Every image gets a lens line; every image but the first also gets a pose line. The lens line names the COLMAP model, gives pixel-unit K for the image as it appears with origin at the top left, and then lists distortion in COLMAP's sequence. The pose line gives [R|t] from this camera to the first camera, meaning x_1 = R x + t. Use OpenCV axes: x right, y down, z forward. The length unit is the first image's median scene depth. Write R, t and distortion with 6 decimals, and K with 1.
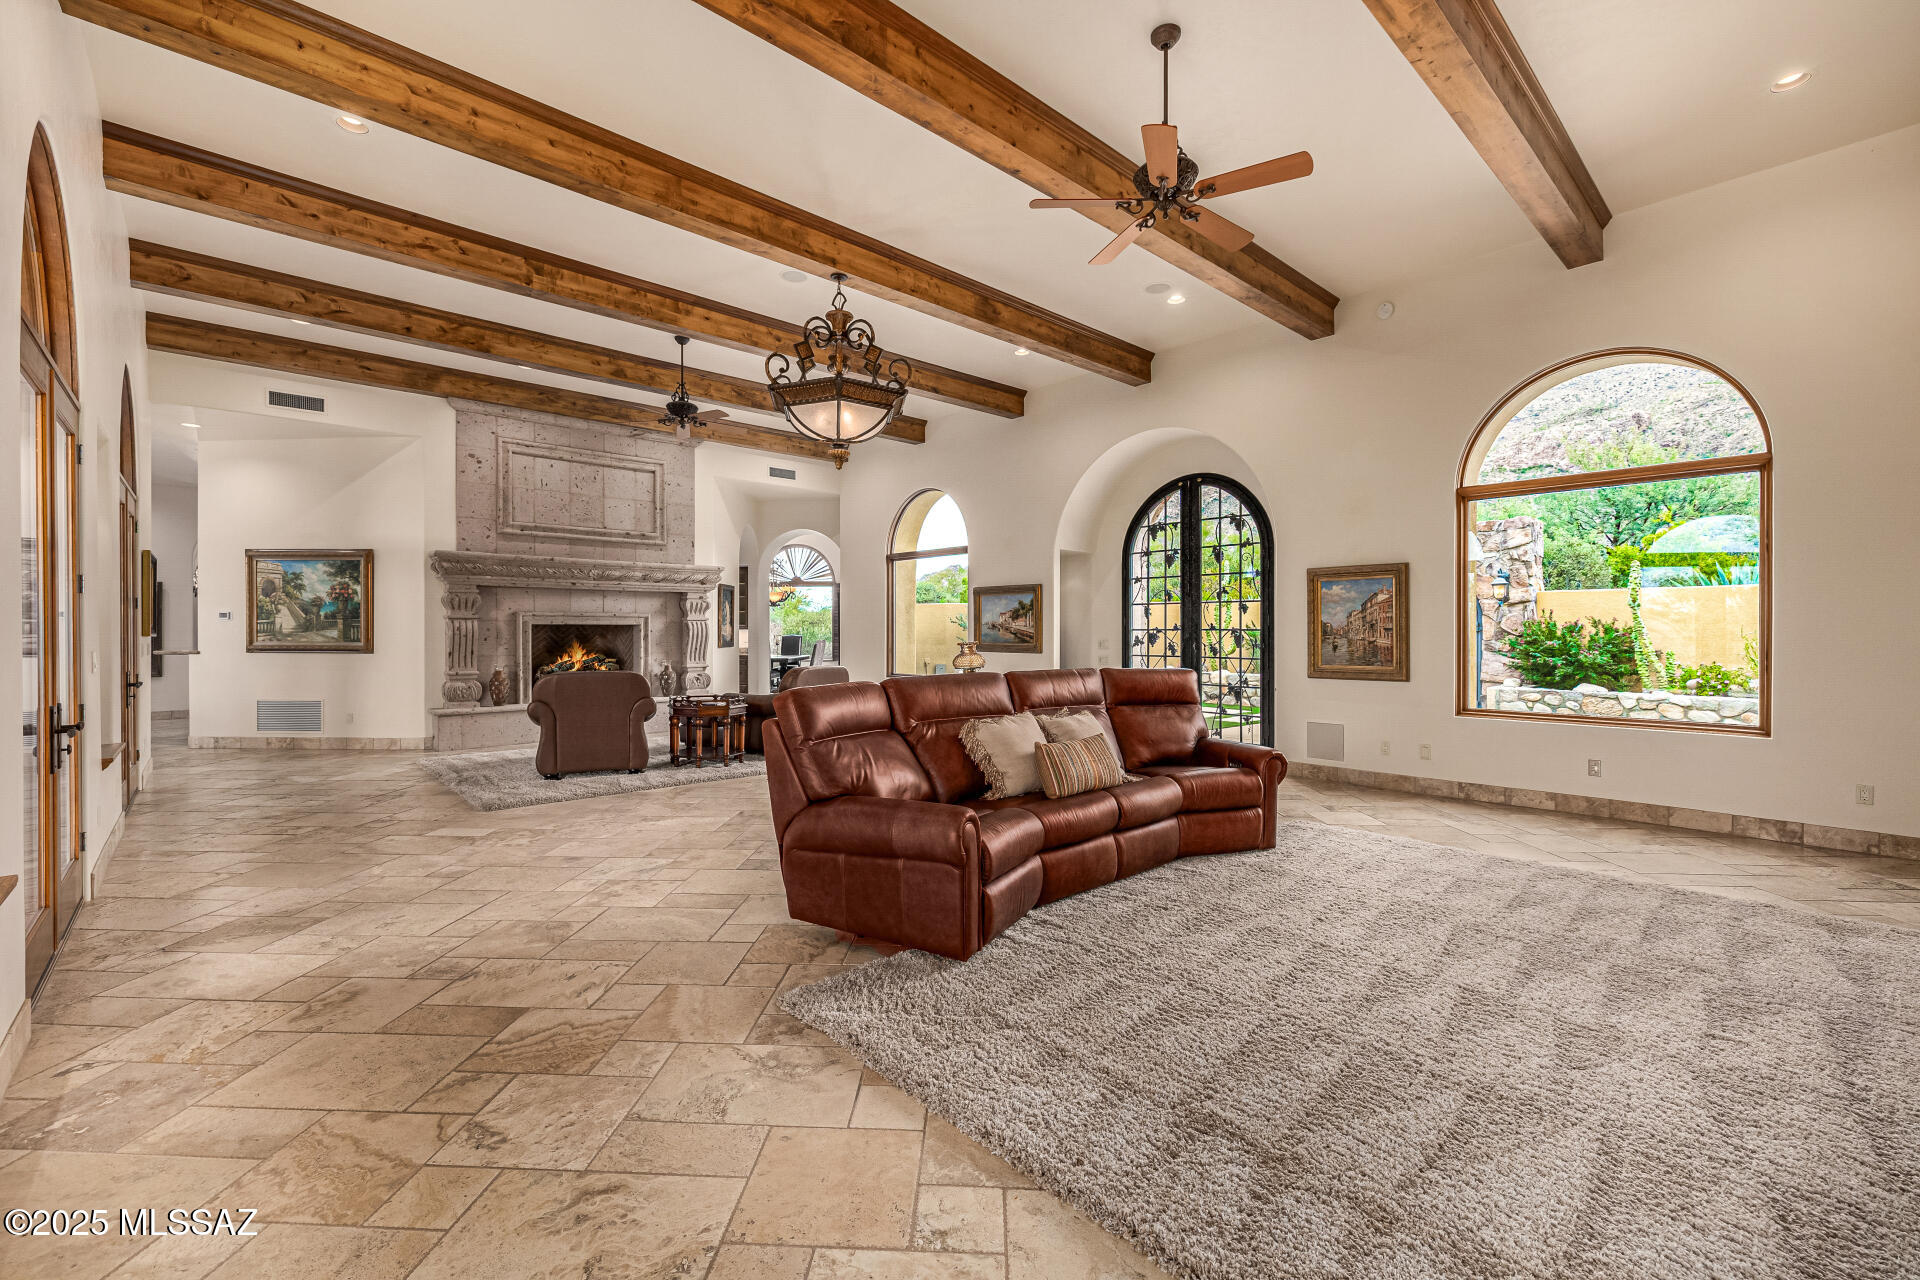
lens RADIAL K [[806.4, 0, 953.7], [0, 806.4, 625.8], [0, 0, 1]] dist [0.000188, 0.000976]
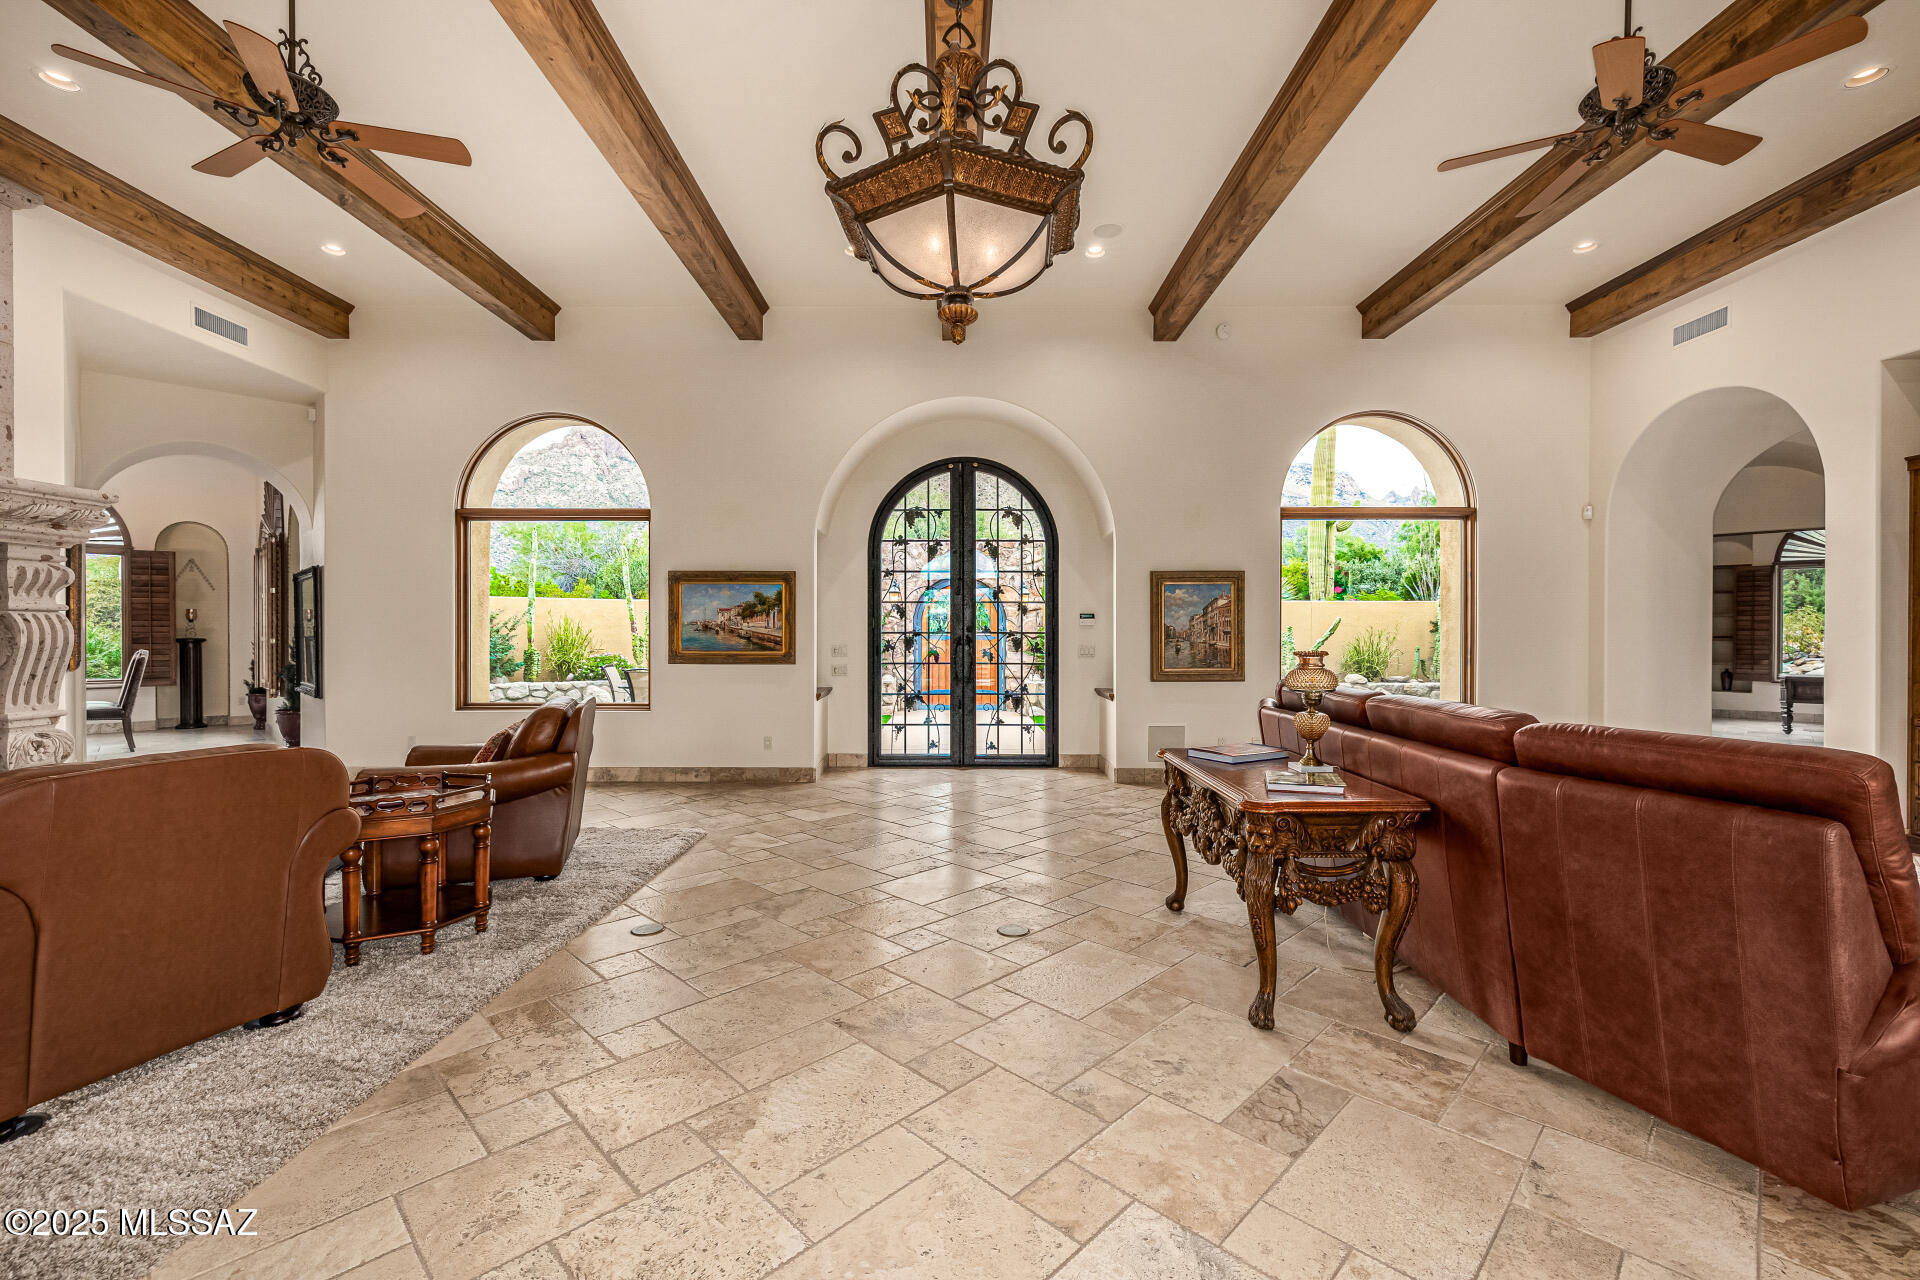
lens RADIAL K [[806.4, 0, 951.6], [0, 806.4, 641.2], [0, 0, 1]] dist [0.000188, 0.000976]
pose [[0.678845, -0.006781, 0.734251, -0.343932], [-0.004601, 0.999898, 0.013488, 0.002090], [-0.734268, -0.012534, 0.678744, 0.388864]]
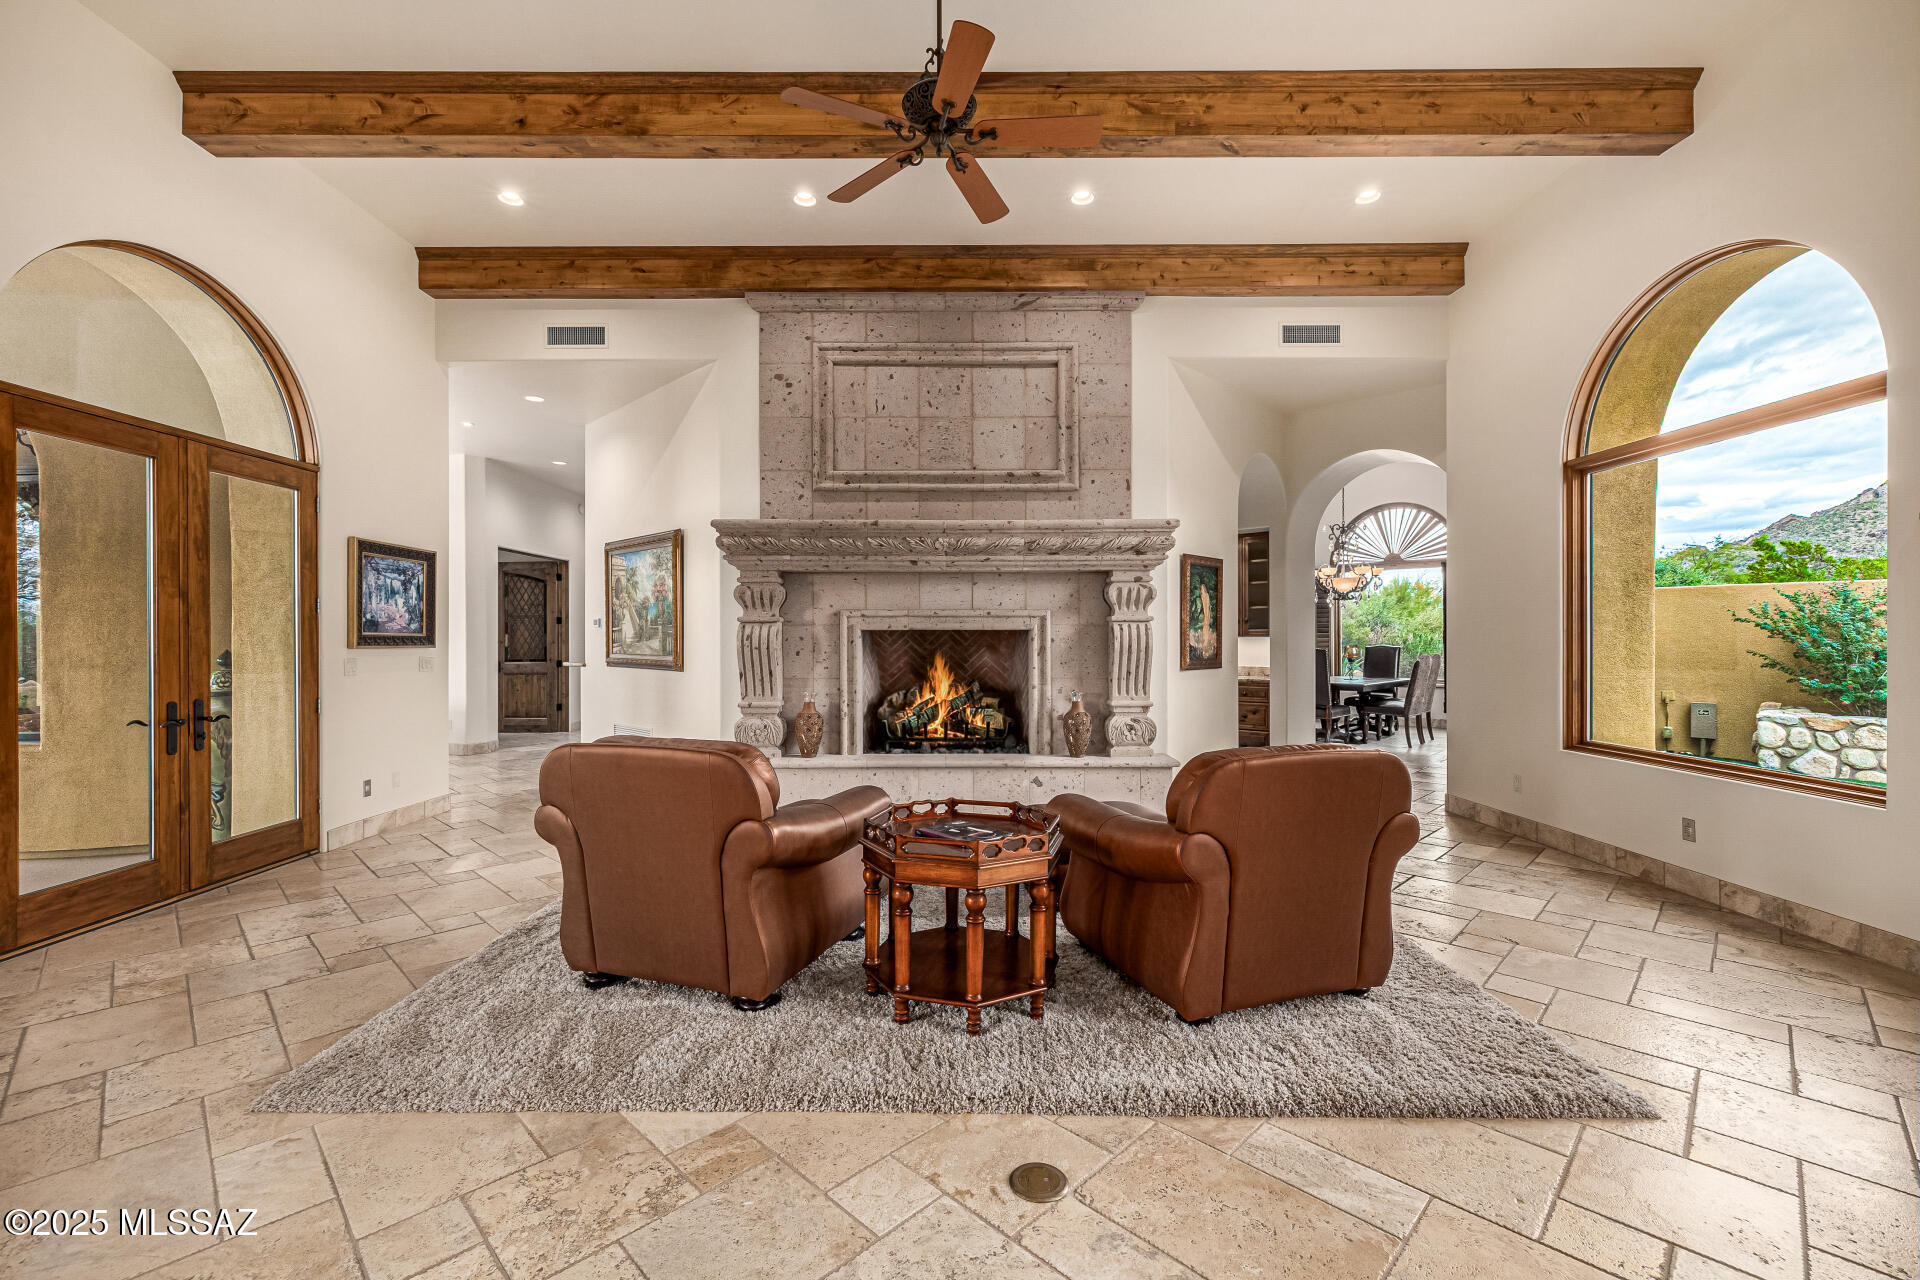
lens RADIAL K [[806.4, 0, 946.5], [0, 806.4, 637.5], [0, 0, 1]] dist [0.000188, 0.000976]
pose [[0.734793, -0.001261, -0.678290, -0.043345], [0.005424, 0.999977, 0.004017, 0.001834], [0.678269, -0.006630, 0.734784, 0.579619]]
